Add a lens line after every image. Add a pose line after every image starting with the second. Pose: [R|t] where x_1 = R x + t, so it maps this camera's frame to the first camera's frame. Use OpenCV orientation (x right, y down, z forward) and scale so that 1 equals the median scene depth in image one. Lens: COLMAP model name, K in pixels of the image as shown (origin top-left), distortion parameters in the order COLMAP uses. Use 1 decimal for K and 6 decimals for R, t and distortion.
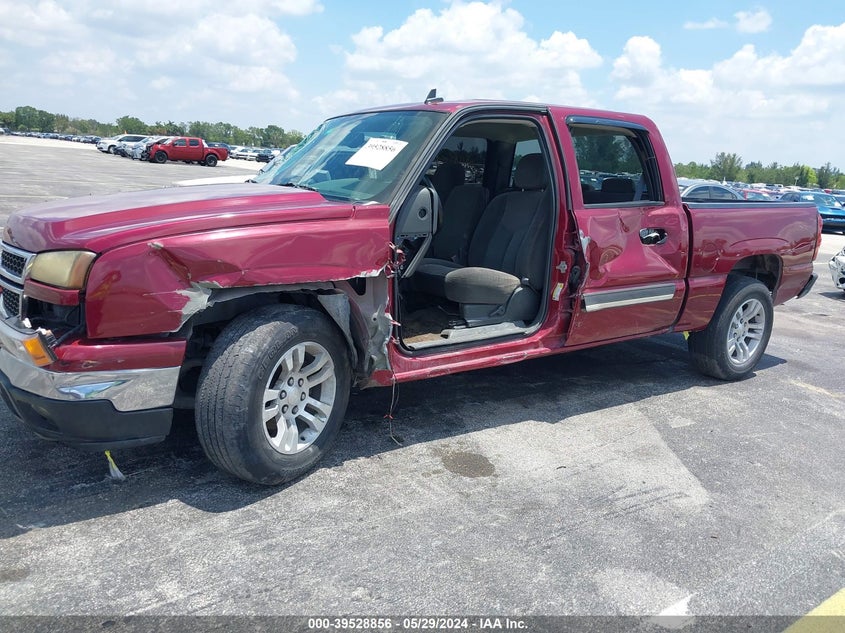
lens RADIAL K [[641.1, 0, 422.5], [0, 641.1, 316.5], [0, 0, 1]] dist [-0.008142, -0.004965]
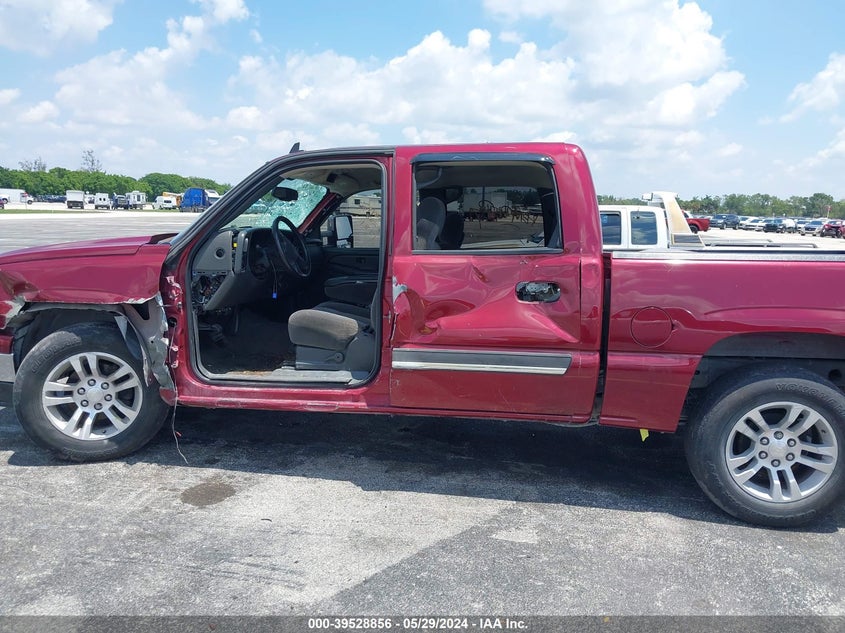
lens RADIAL K [[638.1, 0, 422.5], [0, 638.1, 316.5], [0, 0, 1]] dist [0.007882, -0.004978]
pose [[0.747740, 0.064366, -0.660864, 0.891842], [-0.135554, 0.989127, -0.057035, -0.035236], [0.650007, 0.132230, 0.748335, 0.372380]]
